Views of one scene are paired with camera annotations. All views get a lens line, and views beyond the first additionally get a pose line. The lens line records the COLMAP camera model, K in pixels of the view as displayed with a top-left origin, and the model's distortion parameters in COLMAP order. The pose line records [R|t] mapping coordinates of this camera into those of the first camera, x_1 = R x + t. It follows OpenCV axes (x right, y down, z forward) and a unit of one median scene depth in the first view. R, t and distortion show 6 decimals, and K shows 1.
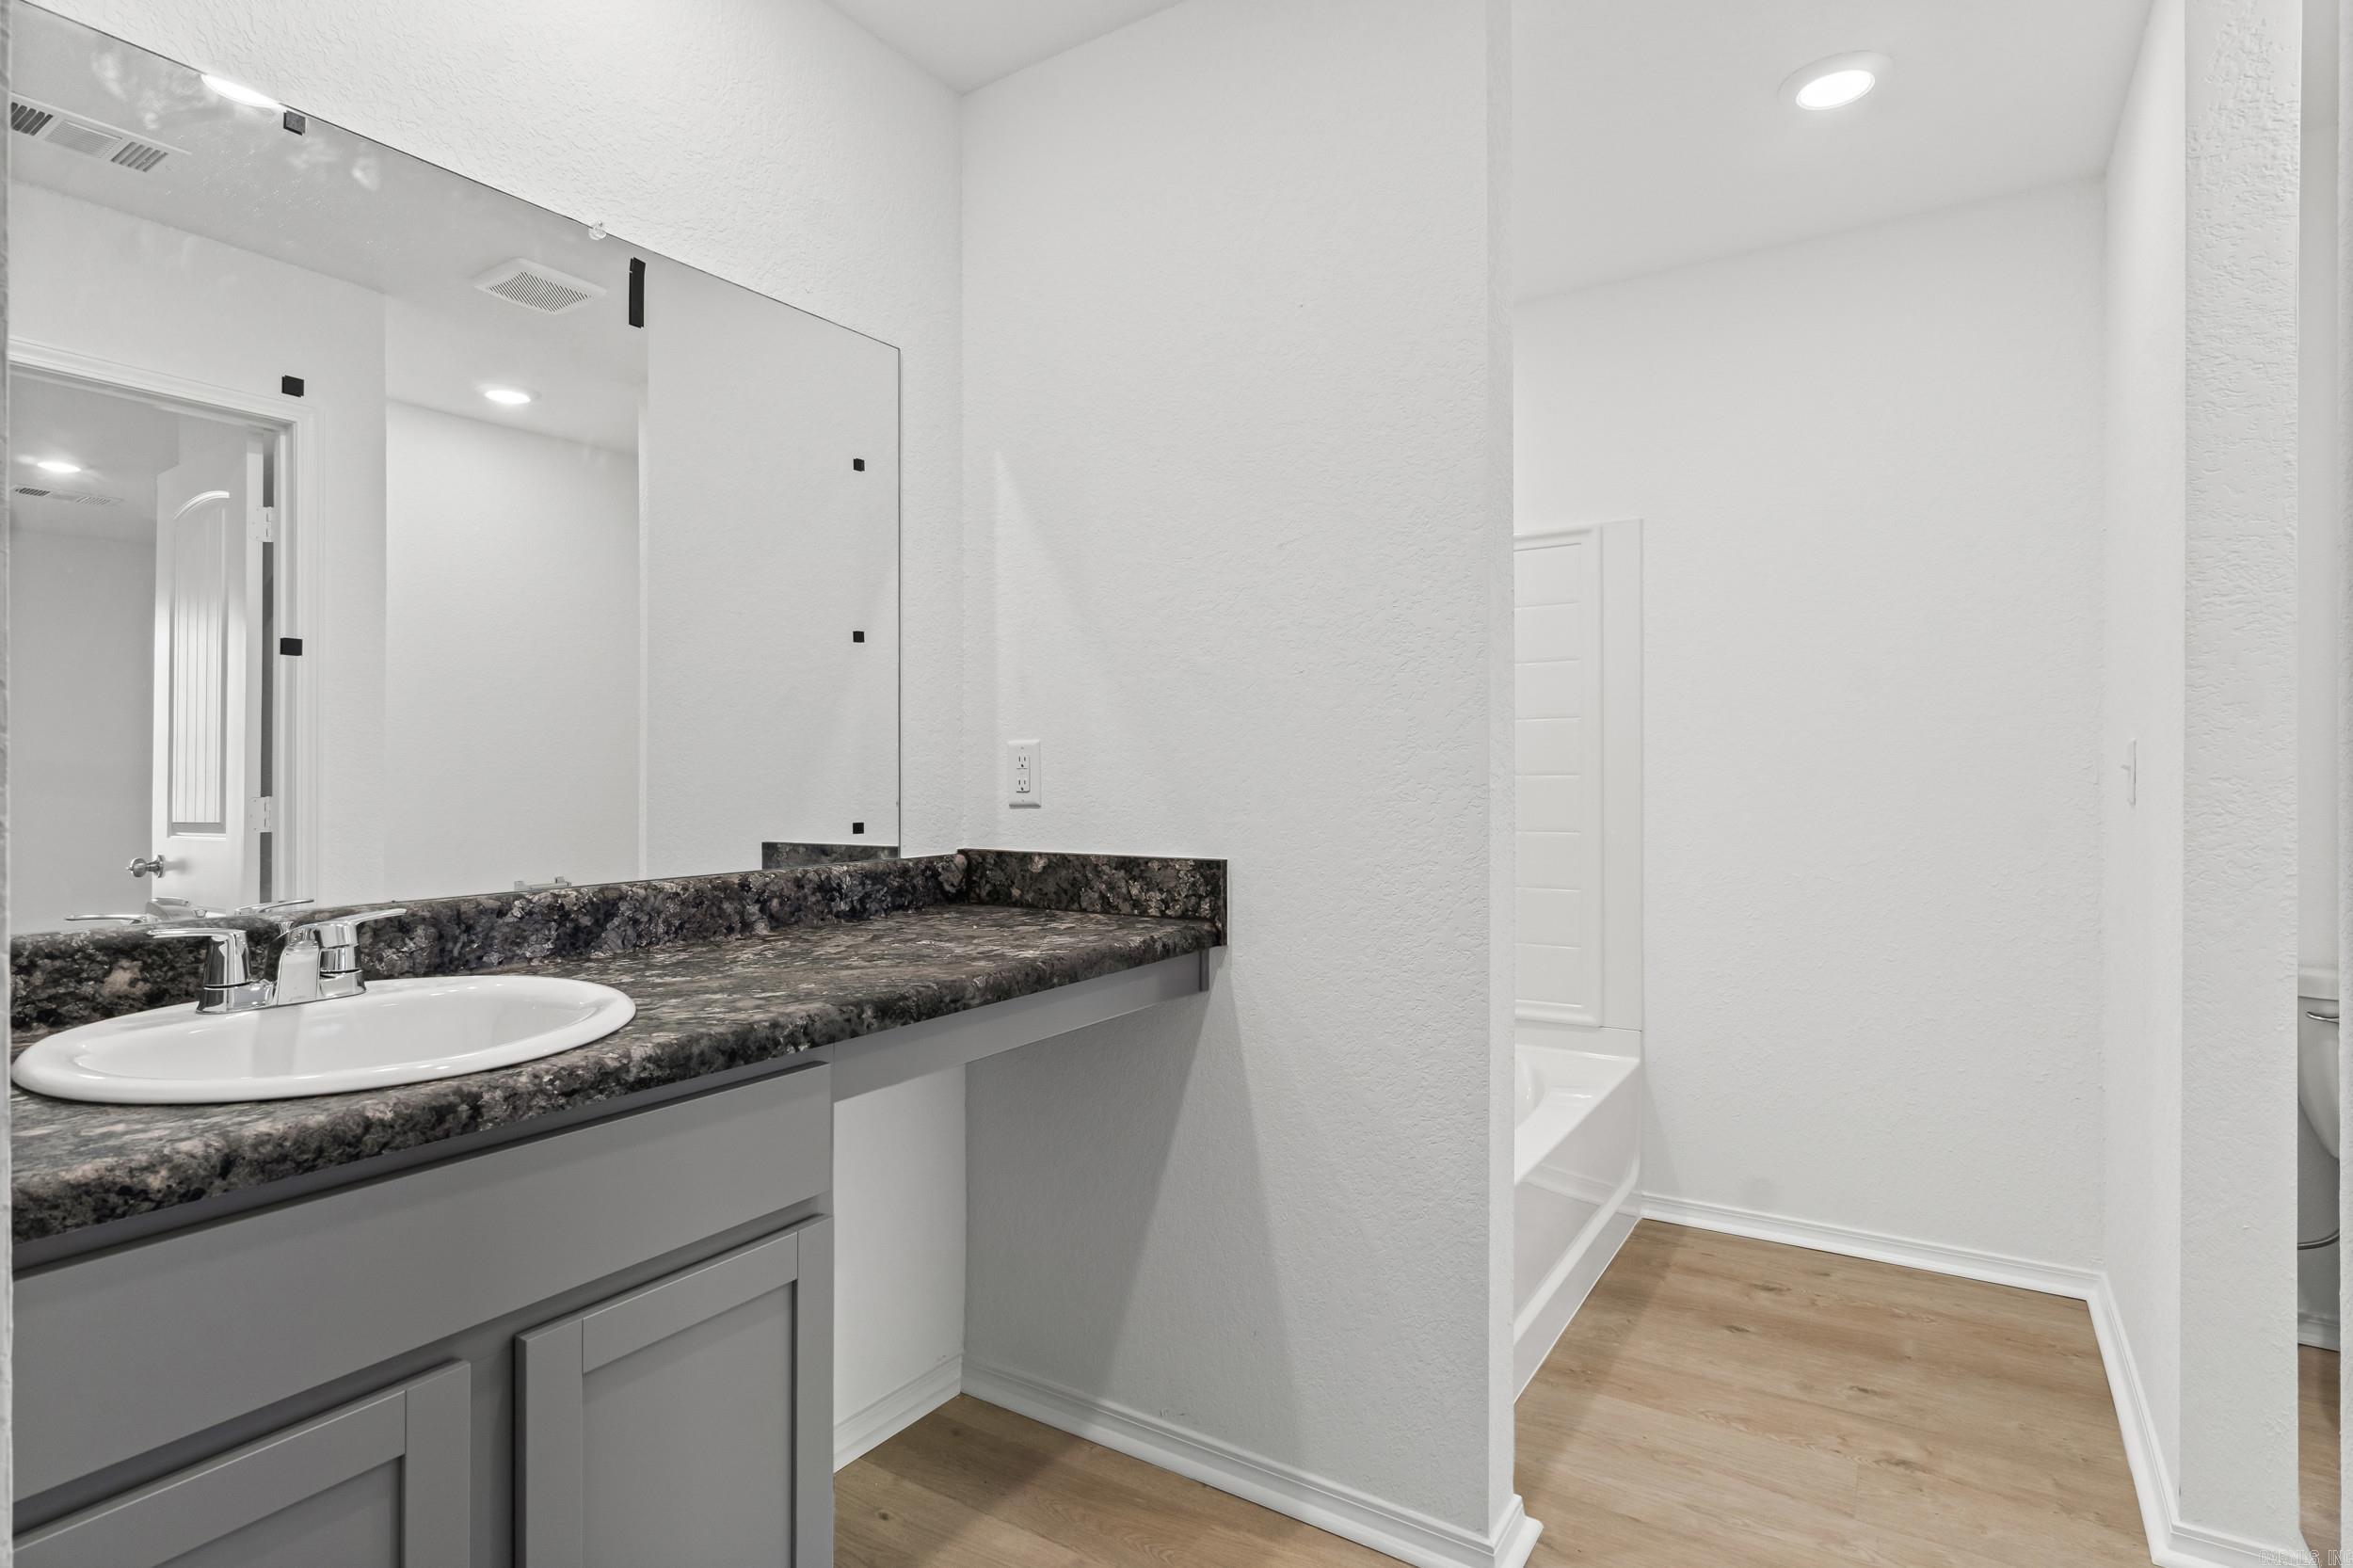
lens RADIAL K [[1159.9, 0, 1176.5], [0, 1159.9, 784.0], [0, 0, 1]] dist [-0.010329, 0.001069]
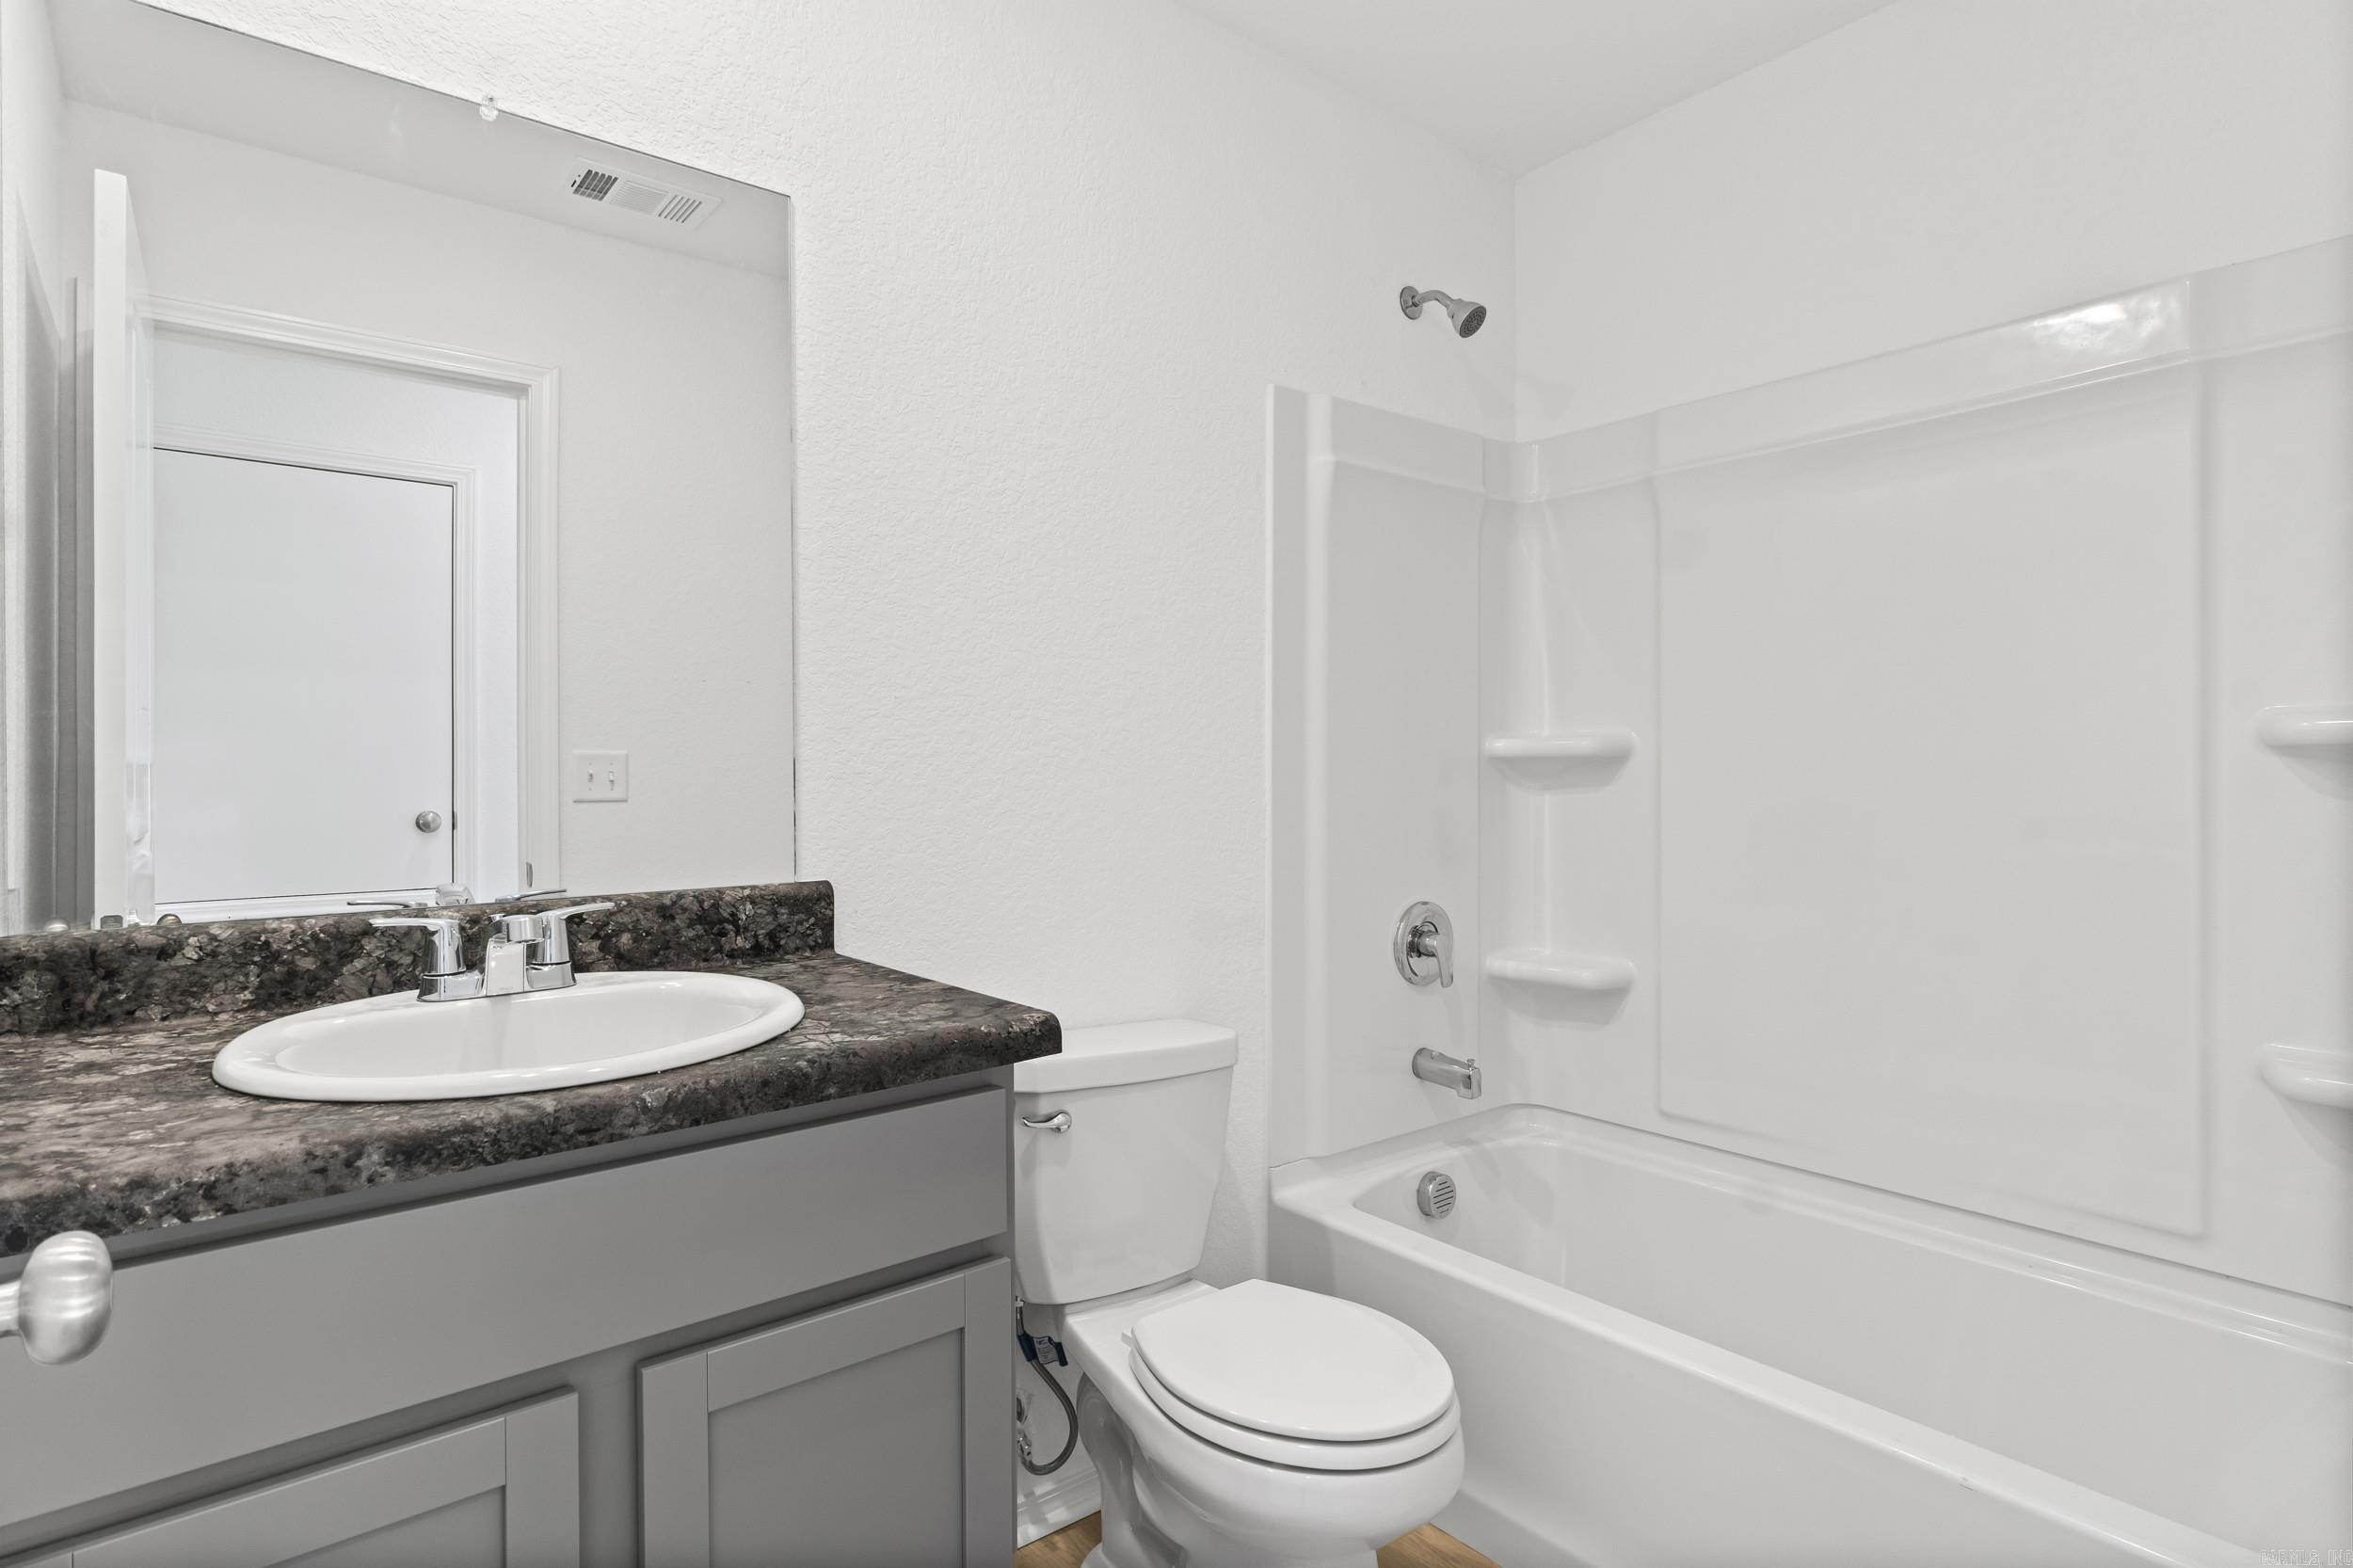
lens RADIAL K [[1188.6, 0, 1165.1], [0, 1188.6, 779.6], [0, 0, 1]] dist [0.004091, 0.001517]
pose [[0.949799, -0.000560, -0.312860, 0.263399], [0.002080, 0.999988, 0.004523, -0.005457], [0.312854, -0.004946, 0.949788, 0.409514]]
